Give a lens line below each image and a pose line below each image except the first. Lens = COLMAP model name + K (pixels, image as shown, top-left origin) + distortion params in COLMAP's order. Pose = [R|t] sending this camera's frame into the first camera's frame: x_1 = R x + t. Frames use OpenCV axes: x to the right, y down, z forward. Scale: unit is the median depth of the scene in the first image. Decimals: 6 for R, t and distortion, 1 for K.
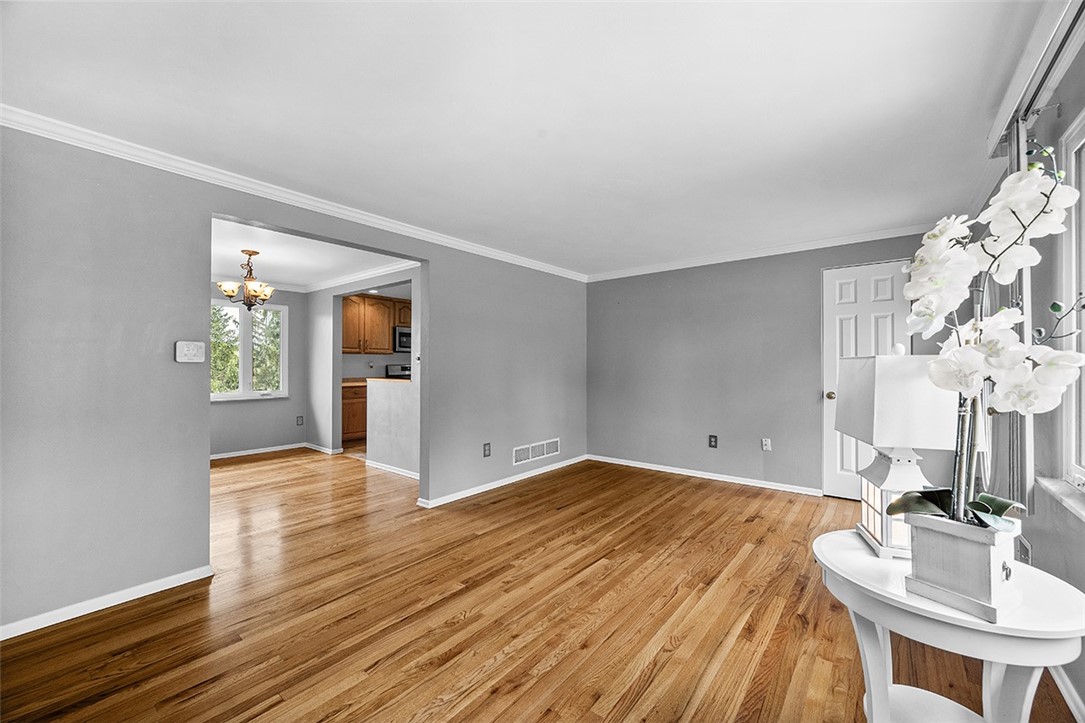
lens RADIAL K [[426.7, 0, 544.3], [0, 426.7, 363.3], [0, 0, 1]] dist [-0.000291, 0.000553]
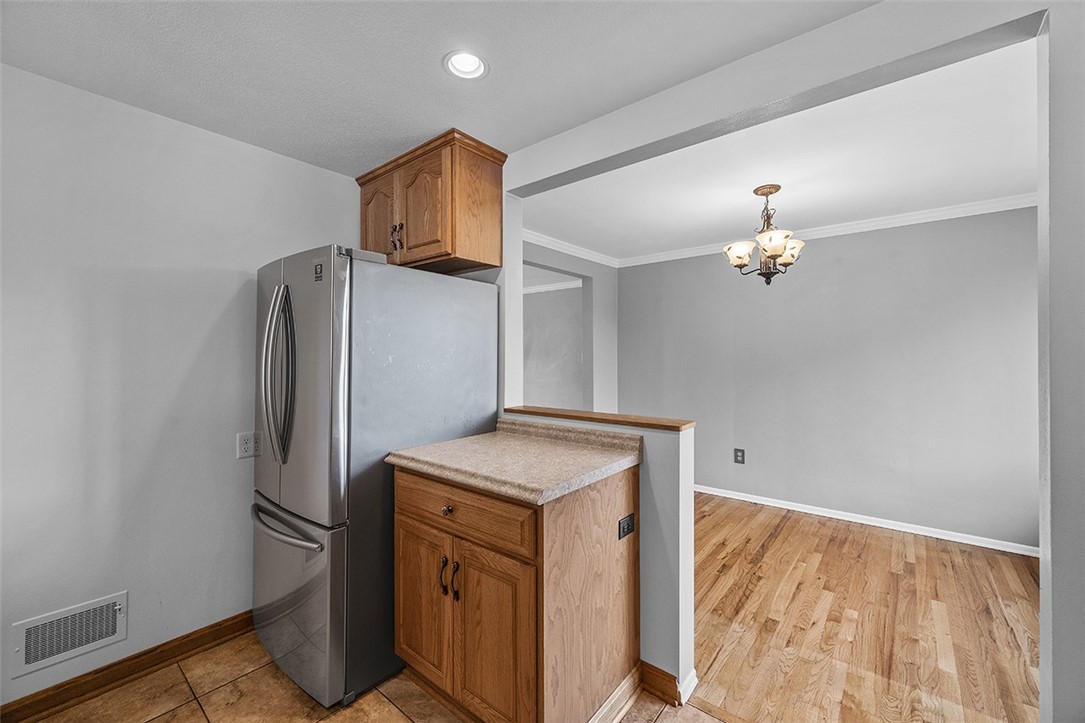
lens RADIAL K [[440.1, 0, 550.0], [0, 440.1, 355.9], [0, 0, 1]] dist [0.008884, 0.000212]
pose [[-0.999996, -0.000510, -0.002926, -0.267161], [-0.000501, 0.999995, -0.003140, -0.011498], [0.002928, -0.003139, -0.999991, 1.185585]]
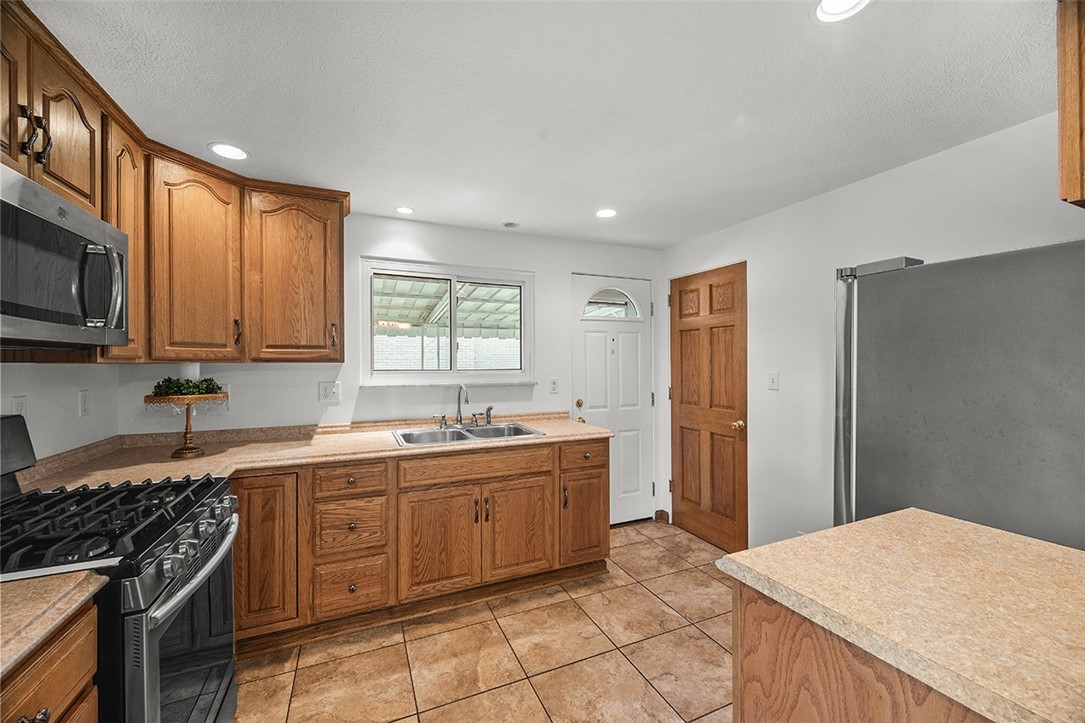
lens RADIAL K [[426.7, 0, 544.3], [0, 426.7, 363.3], [0, 0, 1]] dist [-0.000291, 0.000553]
pose [[0.454359, -0.001931, 0.890817, -0.450530], [-0.000846, 0.999996, 0.002599, -0.024868], [-0.890818, -0.001934, 0.454355, 0.957286]]
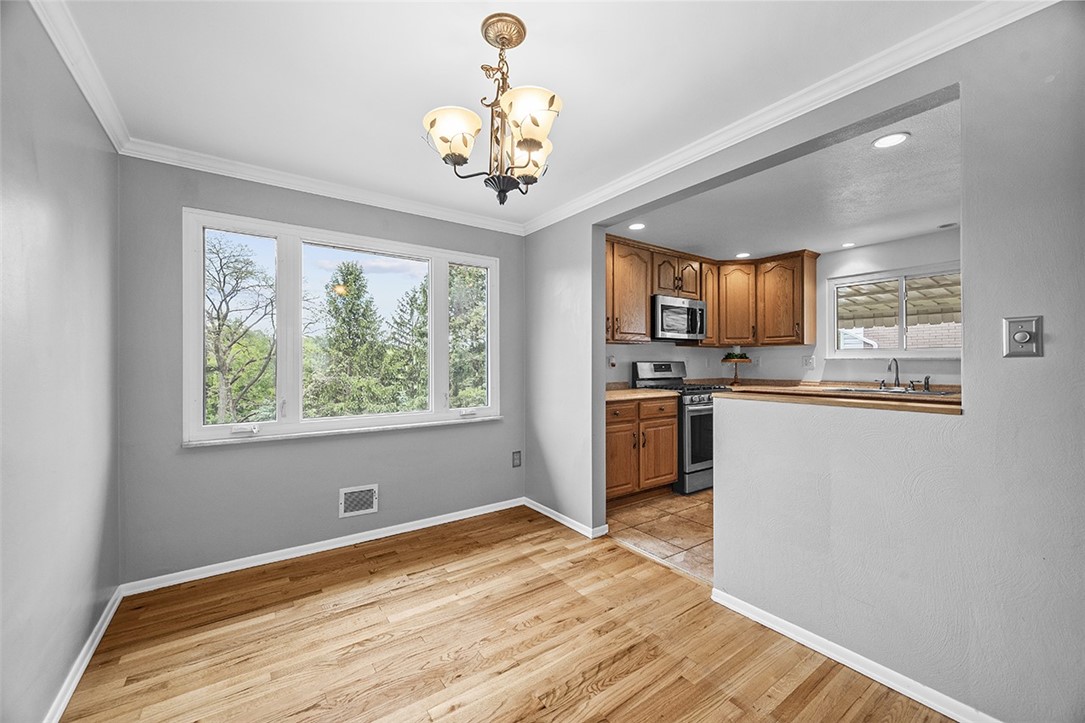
lens RADIAL K [[426.7, 0, 544.3], [0, 426.7, 363.3], [0, 0, 1]] dist [-0.000291, 0.000553]
pose [[0.963981, -0.001592, -0.265966, -0.409663], [0.003011, 0.999983, 0.004927, 0.003443], [0.265953, -0.005551, 0.963970, 0.488390]]
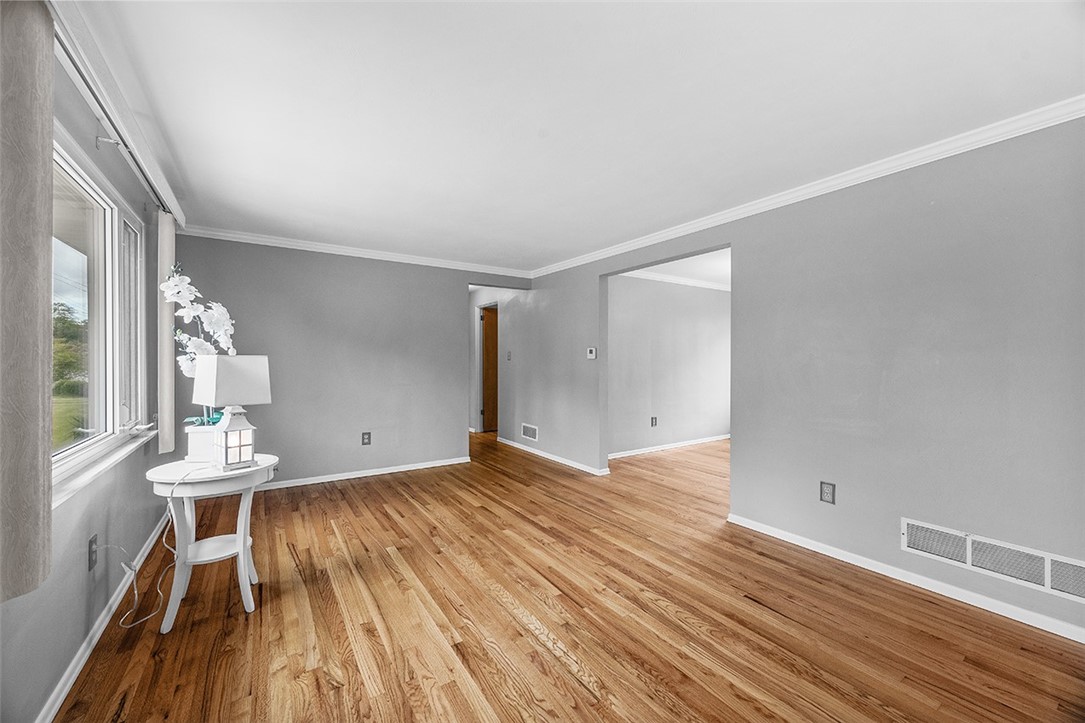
lens RADIAL K [[426.7, 0, 544.3], [0, 426.7, 363.3], [0, 0, 1]] dist [-0.000291, 0.000553]
pose [[-0.297417, 0.006963, -0.954722, 0.425885], [0.003187, 0.999975, 0.006300, 0.002028], [0.954742, -0.001169, -0.297432, 0.551288]]
